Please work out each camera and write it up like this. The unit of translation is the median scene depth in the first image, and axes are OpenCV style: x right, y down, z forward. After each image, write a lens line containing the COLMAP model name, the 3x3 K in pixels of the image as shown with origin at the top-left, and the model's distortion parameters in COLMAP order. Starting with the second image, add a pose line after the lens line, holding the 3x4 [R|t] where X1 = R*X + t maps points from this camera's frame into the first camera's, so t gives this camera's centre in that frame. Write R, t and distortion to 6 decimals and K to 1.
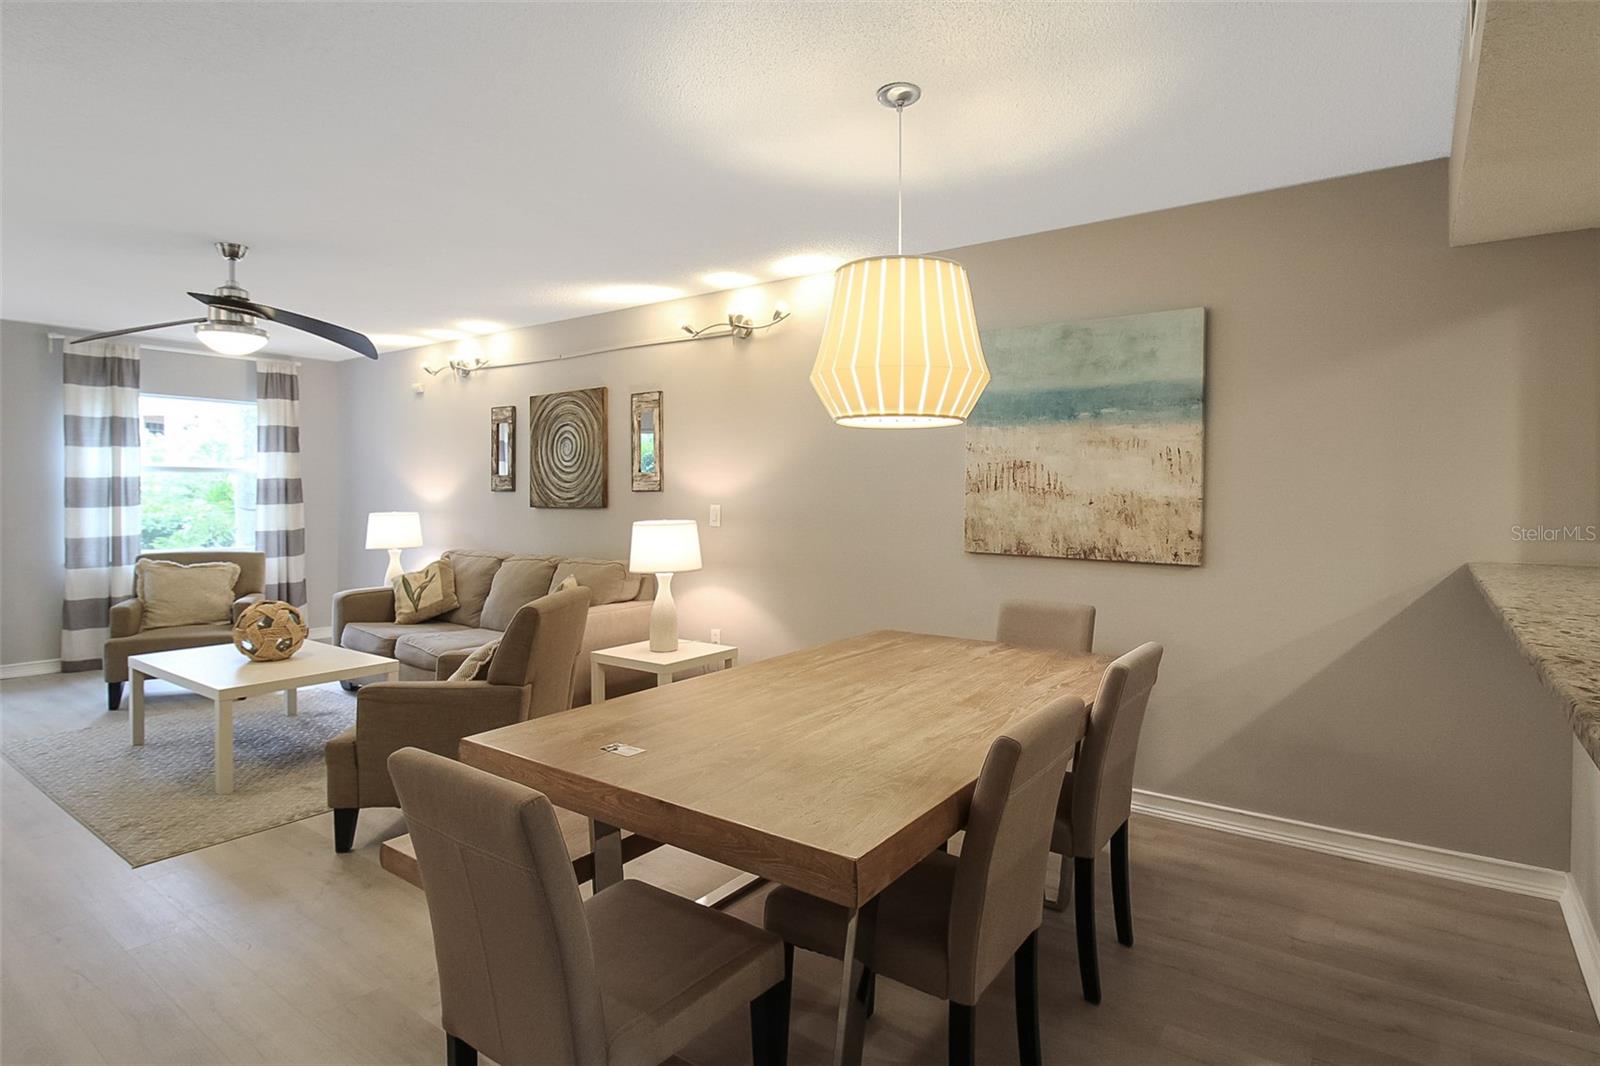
lens RADIAL K [[839.4, 0, 803.6], [0, 839.4, 502.5], [0, 0, 1]] dist [0.014245, -0.022047]
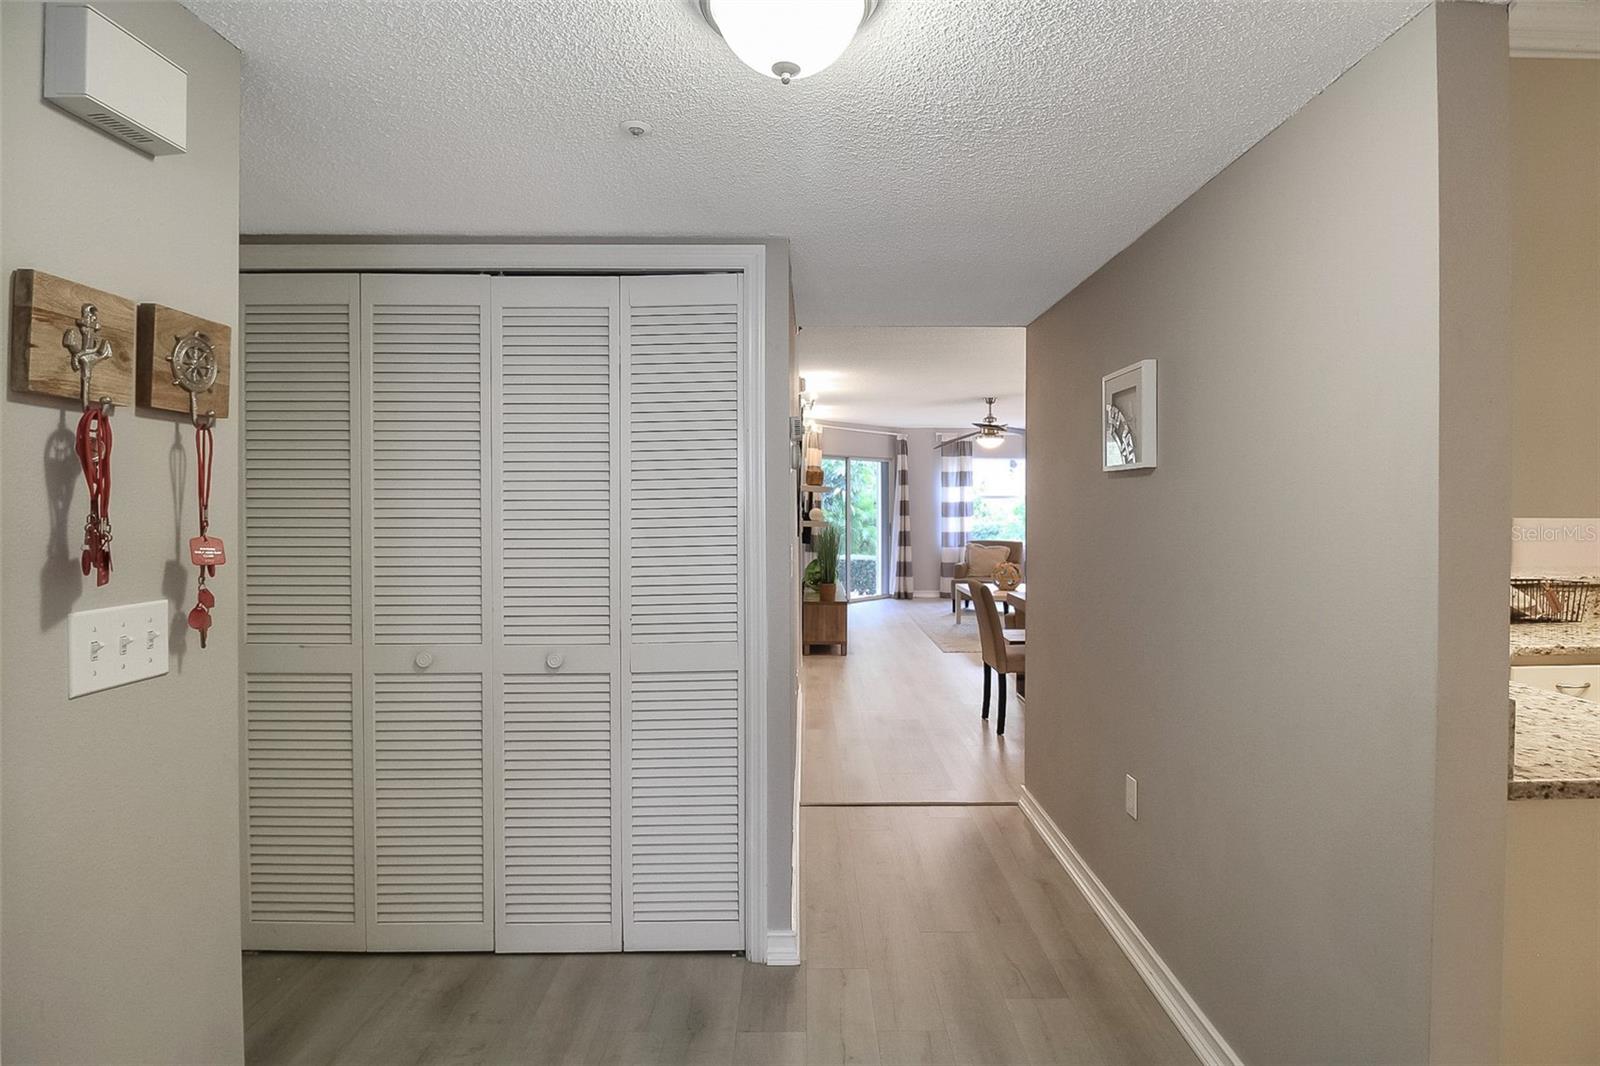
lens RADIAL K [[783.6, 0, 803.3], [0, 783.6, 510.9], [0, 0, 1]] dist [-0.002303, -0.000362]
pose [[0.594045, 0.001657, -0.804430, 0.487059], [-0.006153, 0.999978, -0.002484, -0.002122], [0.804408, 0.006425, 0.594043, -0.436640]]
